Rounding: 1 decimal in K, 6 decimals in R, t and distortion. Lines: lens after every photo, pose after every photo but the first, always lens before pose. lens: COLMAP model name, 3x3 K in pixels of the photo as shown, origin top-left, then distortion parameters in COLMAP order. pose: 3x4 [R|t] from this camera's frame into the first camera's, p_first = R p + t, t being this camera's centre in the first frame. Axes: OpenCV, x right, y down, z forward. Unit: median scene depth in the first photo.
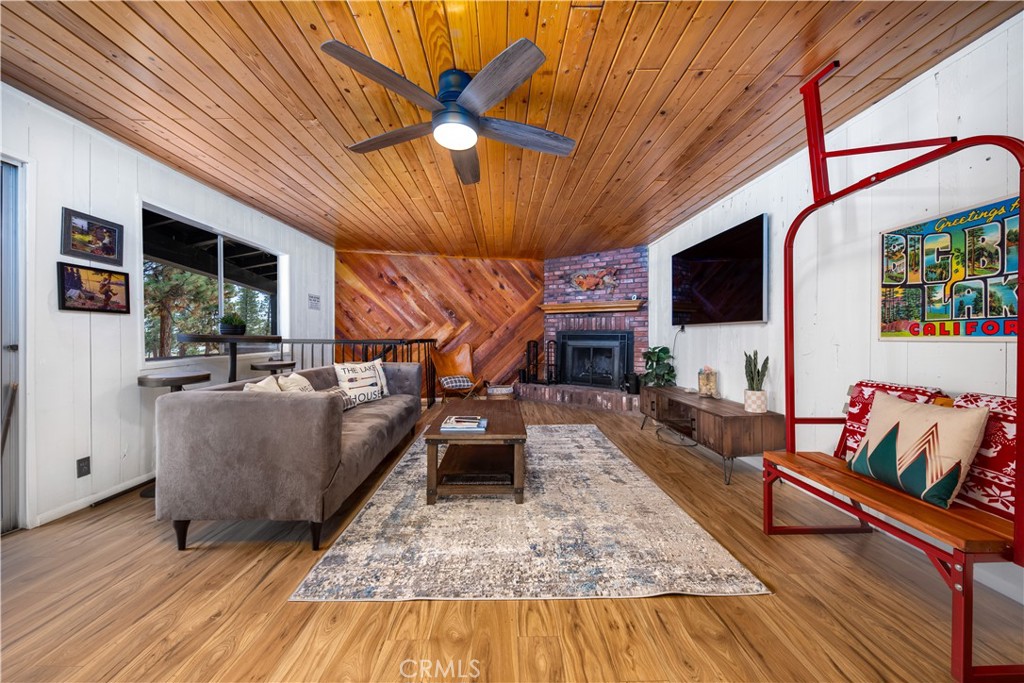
lens RADIAL K [[353.2, 0, 505.9], [0, 353.2, 337.5], [0, 0, 1]] dist [-0.000432, -0.000054]
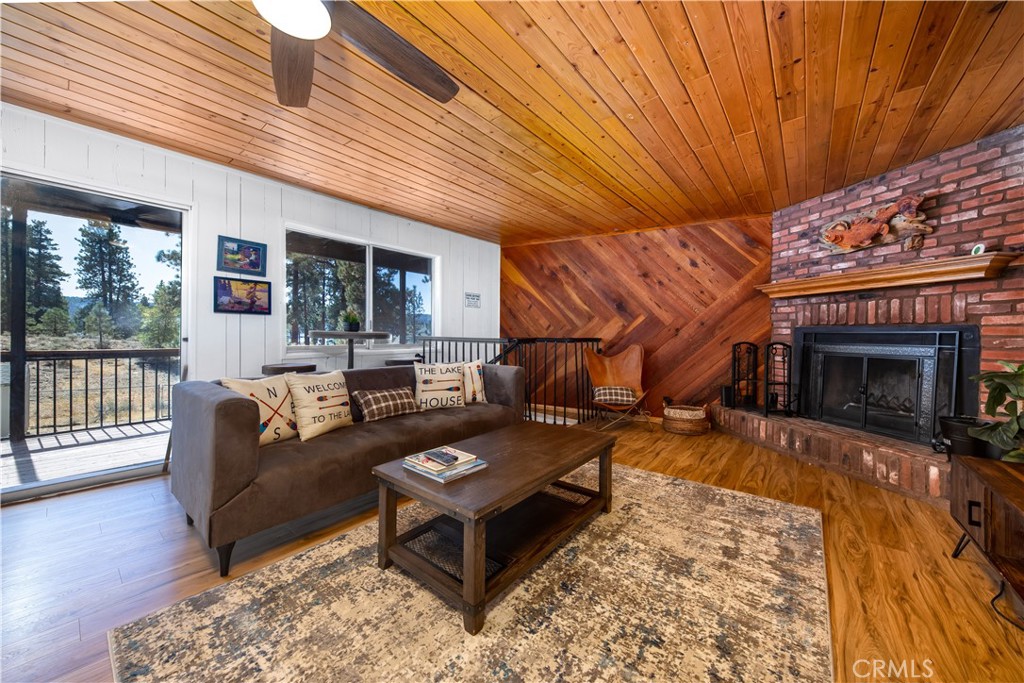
lens RADIAL K [[361.3, 0, 514.2], [0, 361.3, 337.3], [0, 0, 1]] dist [0.011915, -0.007650]
pose [[0.769578, 0.007640, -0.638507, 0.195733], [-0.008599, 0.999962, 0.001600, 0.002380], [0.638495, 0.004259, 0.769614, 0.260618]]
